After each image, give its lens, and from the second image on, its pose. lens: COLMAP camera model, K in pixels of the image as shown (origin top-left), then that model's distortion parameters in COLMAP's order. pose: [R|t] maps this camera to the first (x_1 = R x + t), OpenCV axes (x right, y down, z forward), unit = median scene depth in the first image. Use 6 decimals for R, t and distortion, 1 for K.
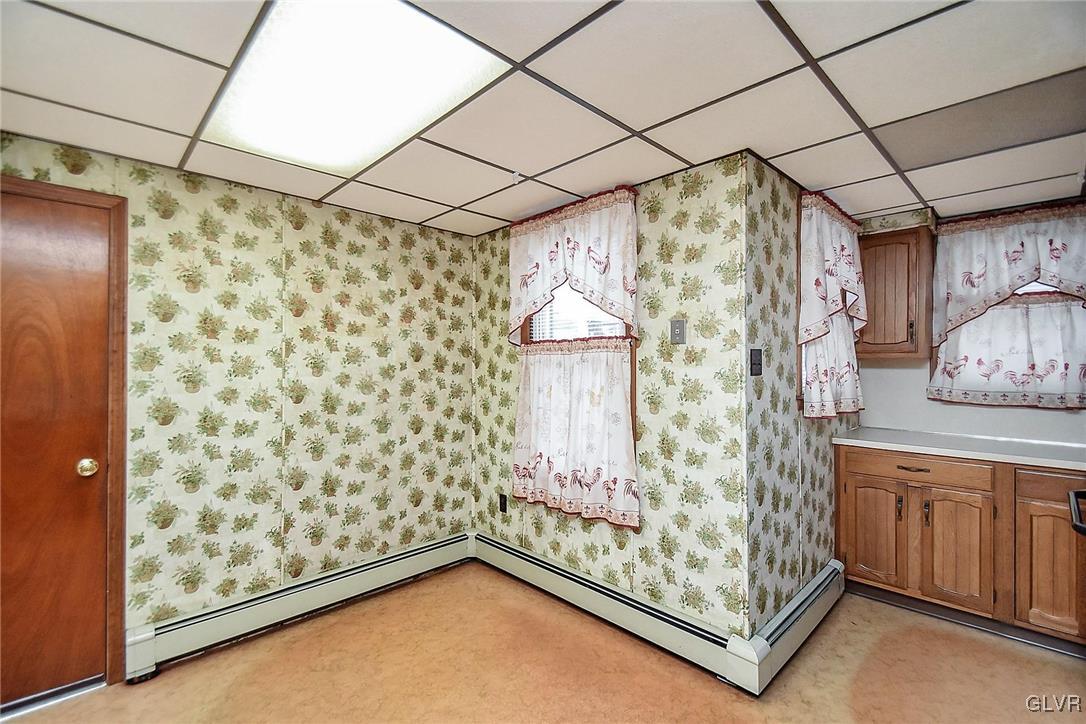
lens RADIAL K [[485.6, 0, 518.4], [0, 485.6, 365.8], [0, 0, 1]] dist [0.009242, -0.005492]
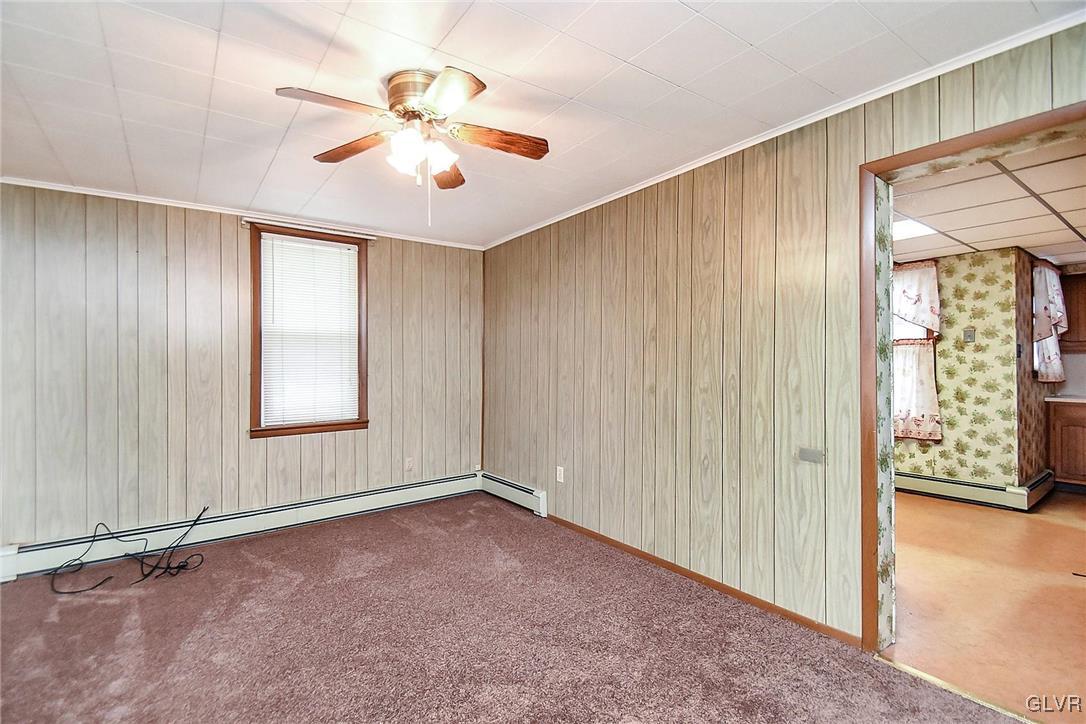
lens RADIAL K [[485.6, 0, 542.4], [0, 485.6, 364.4], [0, 0, 1]] dist [0.009242, -0.005492]
pose [[0.992905, 0.001339, -0.118900, -1.049422], [-0.001888, 0.999988, -0.004503, 0.052136], [0.118892, 0.004696, 0.992896, -1.048745]]
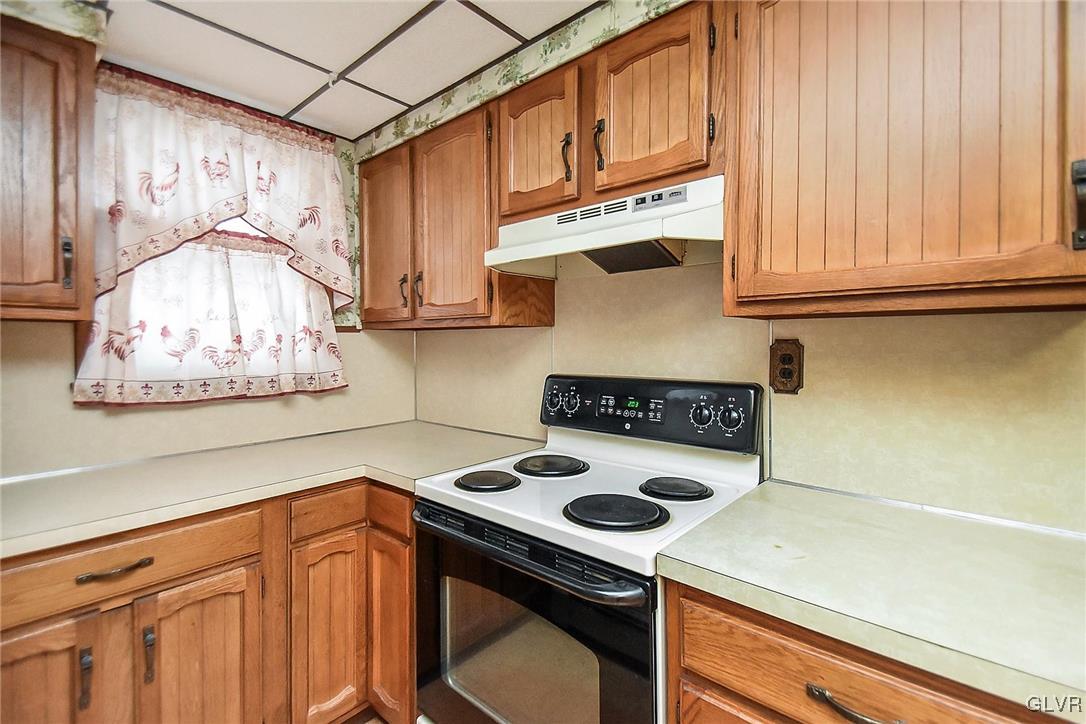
lens RADIAL K [[485.6, 0, 569.5], [0, 485.6, 347.2], [0, 0, 1]] dist [0.009242, -0.005492]
pose [[-0.104834, -0.002750, 0.994486, 0.349910], [0.017362, 0.999839, 0.004595, 0.019496], [-0.994338, 0.017747, -0.104770, 0.661776]]
